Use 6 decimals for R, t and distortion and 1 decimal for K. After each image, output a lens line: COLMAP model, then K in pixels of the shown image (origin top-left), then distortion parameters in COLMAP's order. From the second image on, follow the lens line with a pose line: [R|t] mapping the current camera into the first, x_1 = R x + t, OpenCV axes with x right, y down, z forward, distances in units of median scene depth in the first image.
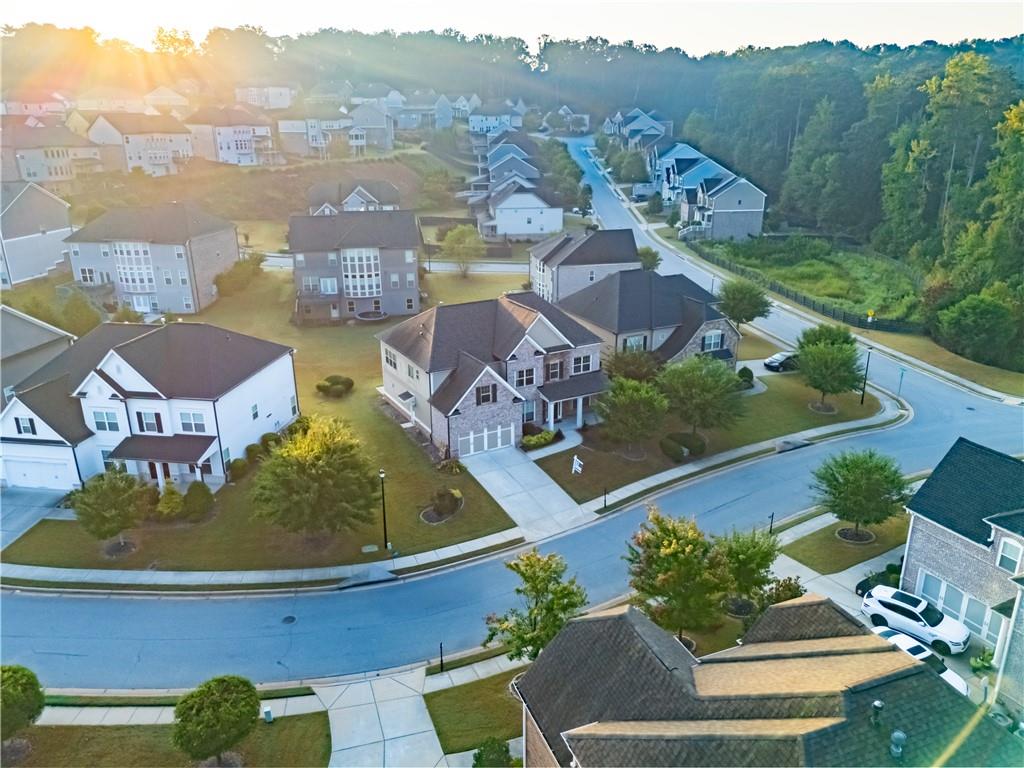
lens RADIAL K [[733.4, 0, 512.0], [0, 733.4, 384.0], [0, 0, 1]] dist [0.072675, -0.002748]
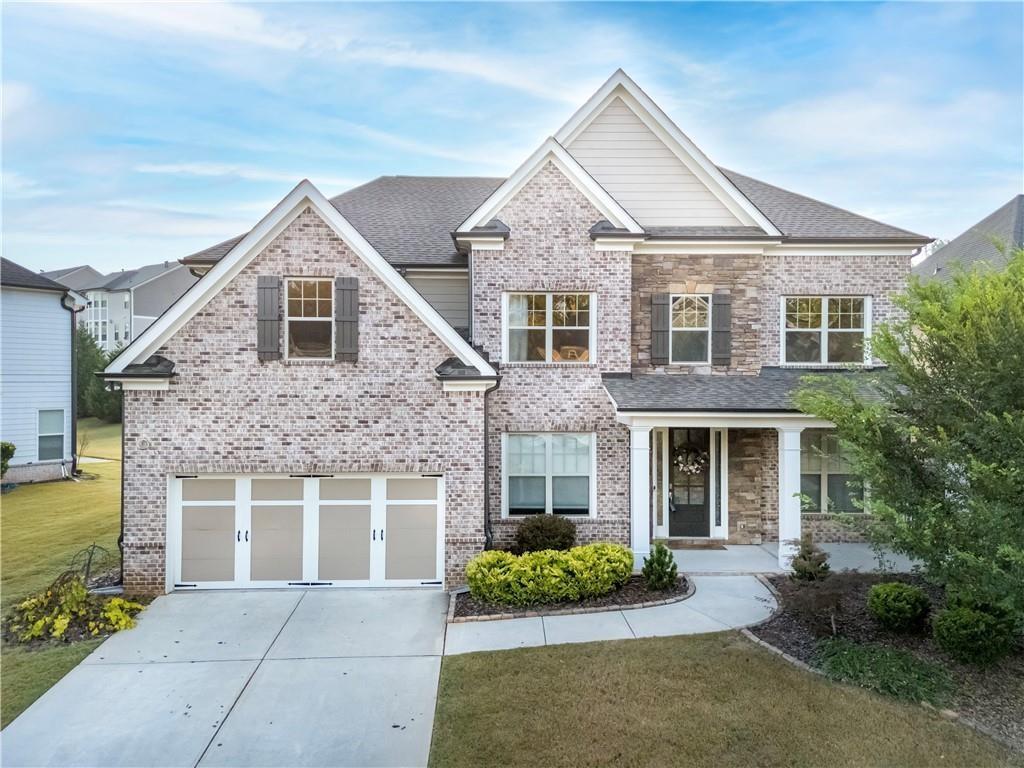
lens RADIAL K [[733.4, 0, 512.0], [0, 733.4, 384.0], [0, 0, 1]] dist [0.072675, -0.002748]
pose [[0.890259, 0.012213, -0.455290, 0.123764], [-0.159038, 0.945053, -0.285627, 0.086087], [0.426785, 0.326690, 0.843284, 0.792910]]
